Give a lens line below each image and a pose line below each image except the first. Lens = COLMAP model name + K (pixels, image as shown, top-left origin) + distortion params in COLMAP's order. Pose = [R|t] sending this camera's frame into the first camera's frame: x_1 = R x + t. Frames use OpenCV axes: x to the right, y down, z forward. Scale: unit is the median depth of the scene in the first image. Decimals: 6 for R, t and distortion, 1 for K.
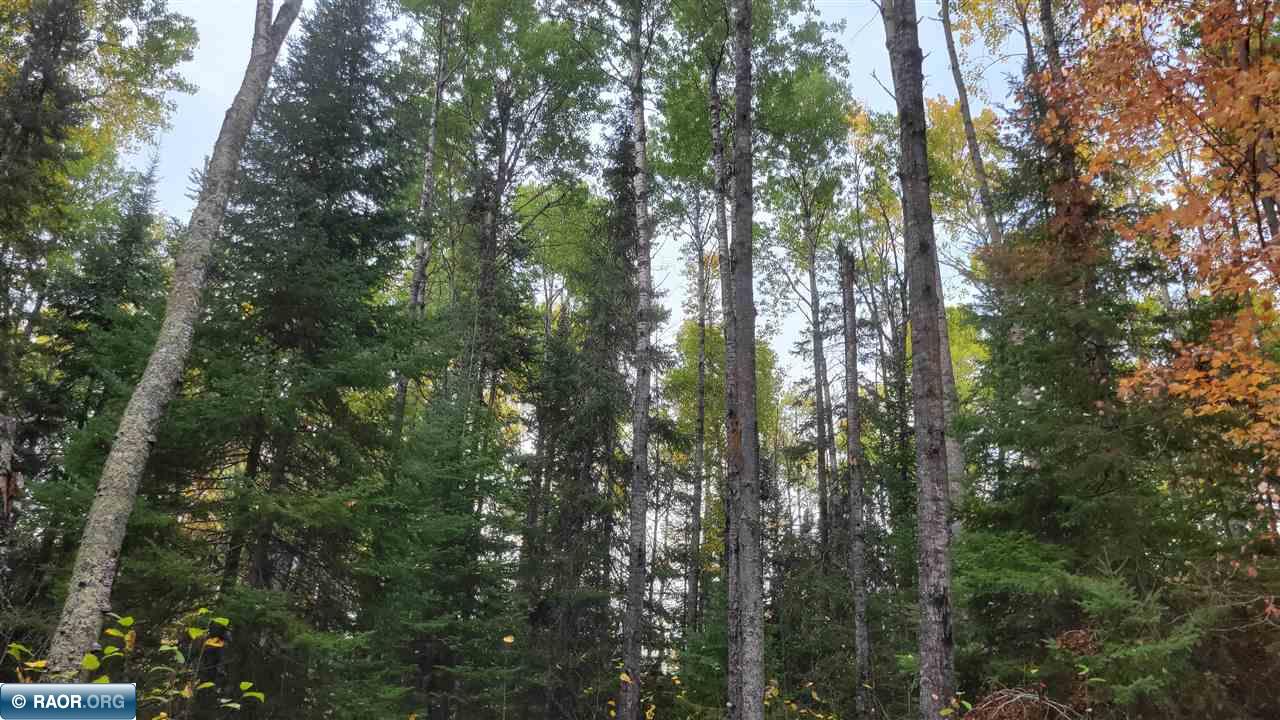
lens RADIAL K [[893.9, 0, 640.0], [0, 893.9, 360.0], [0, 0, 1]] dist [0.007088, 0.003079]
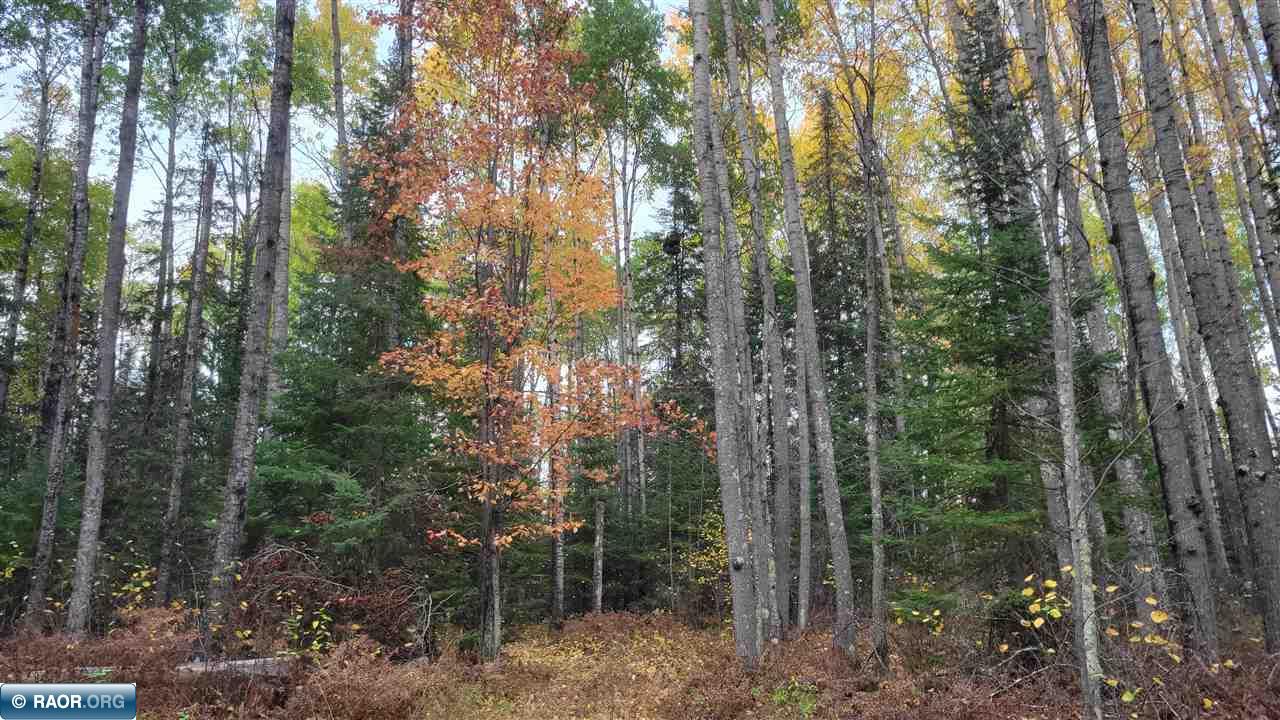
lens RADIAL K [[893.9, 0, 640.0], [0, 893.9, 360.0], [0, 0, 1]] dist [0.007088, 0.003079]
pose [[0.753709, 0.090113, 0.651002, -0.053309], [-0.207716, 0.972442, 0.105879, -0.080982], [-0.623520, -0.215026, 0.751656, -0.169062]]
